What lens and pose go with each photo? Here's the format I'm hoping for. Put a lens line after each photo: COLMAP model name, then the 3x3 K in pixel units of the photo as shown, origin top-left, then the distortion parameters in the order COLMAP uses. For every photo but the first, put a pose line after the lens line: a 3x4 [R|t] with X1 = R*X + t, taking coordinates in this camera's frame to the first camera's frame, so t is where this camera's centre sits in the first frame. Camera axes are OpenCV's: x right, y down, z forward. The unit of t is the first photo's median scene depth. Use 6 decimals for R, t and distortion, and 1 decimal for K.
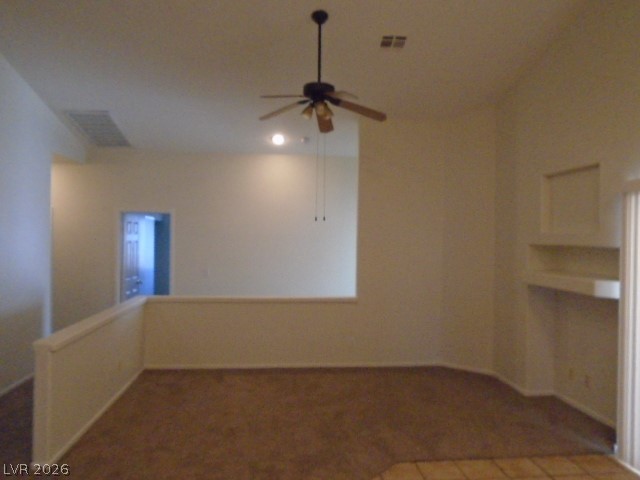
lens RADIAL K [[482.6, 0, 316.7], [0, 482.6, 237.9], [0, 0, 1]] dist [-0.026283, 0.013719]
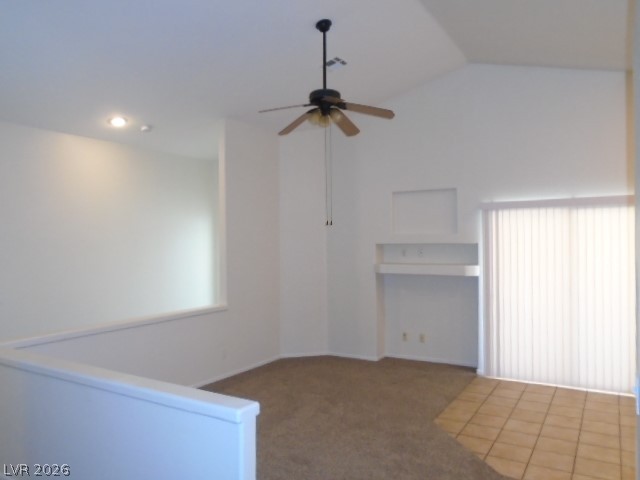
lens RADIAL K [[482.6, 0, 319.3], [0, 482.6, 244.6], [0, 0, 1]] dist [-0.026283, 0.013719]
pose [[0.600686, -0.023994, 0.799125, -0.897767], [0.019991, 0.999688, 0.014988, -0.010554], [-0.799235, 0.006972, 0.600979, 0.441454]]
